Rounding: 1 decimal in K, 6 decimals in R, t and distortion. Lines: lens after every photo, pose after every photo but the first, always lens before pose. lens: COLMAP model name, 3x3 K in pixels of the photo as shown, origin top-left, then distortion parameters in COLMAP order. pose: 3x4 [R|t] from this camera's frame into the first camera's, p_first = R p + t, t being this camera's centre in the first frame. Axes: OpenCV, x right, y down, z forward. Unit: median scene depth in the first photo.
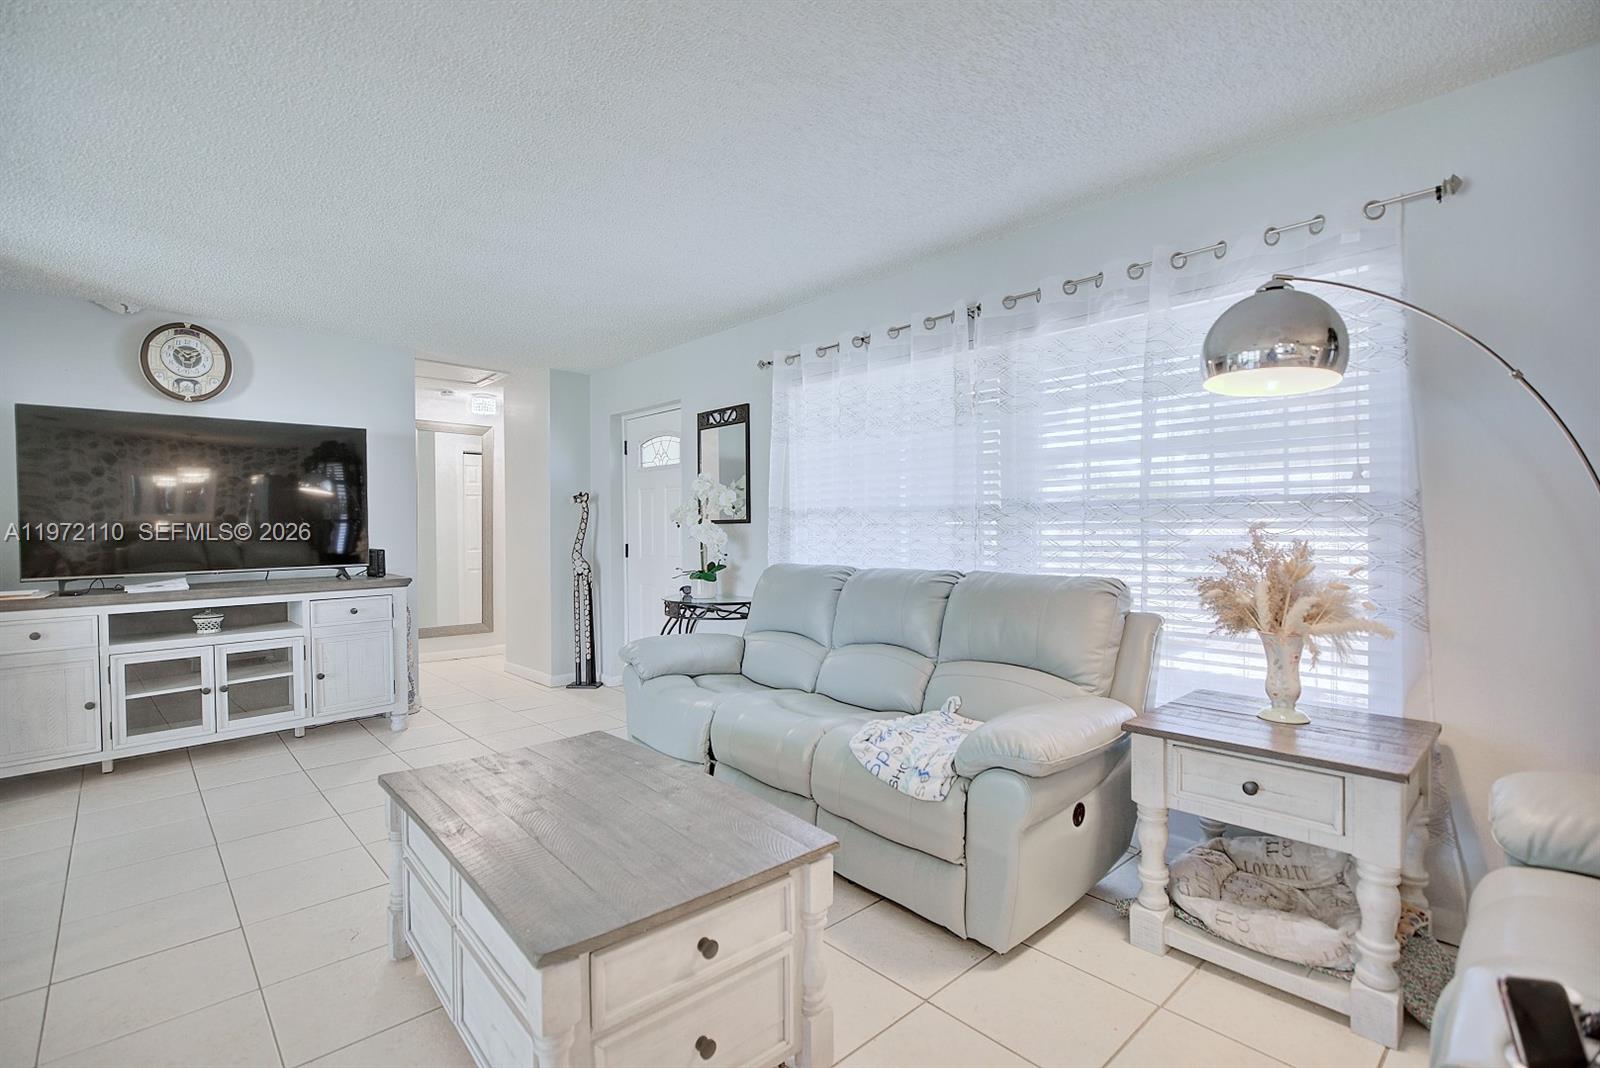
lens RADIAL K [[731.3, 0, 800.0], [0, 731.3, 534.0], [0, 0, 1]] dist [-0.003997, -0.000030]
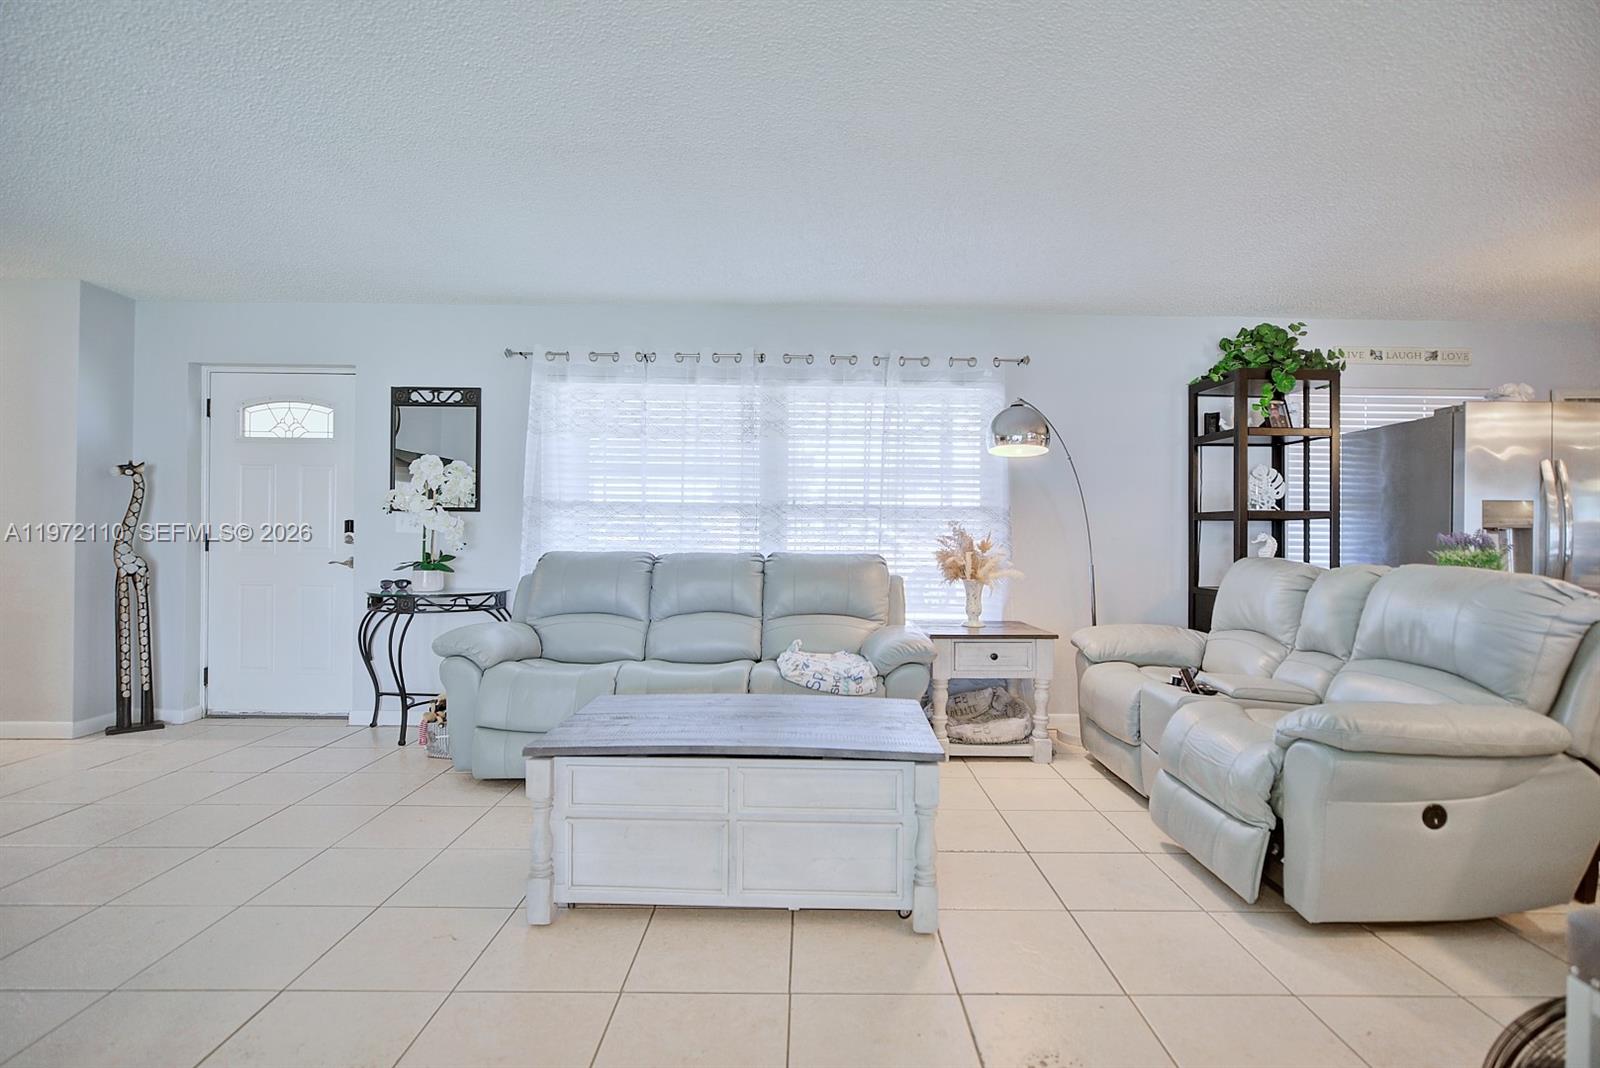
lens RADIAL K [[745.9, 0, 811.8], [0, 745.9, 532.9], [0, 0, 1]] dist [-0.004201, -0.000793]
pose [[0.672755, 0.015448, 0.739704, -0.579451], [-0.010630, 0.999881, -0.011213, 0.022684], [-0.739789, -0.000320, 0.672839, 0.011872]]
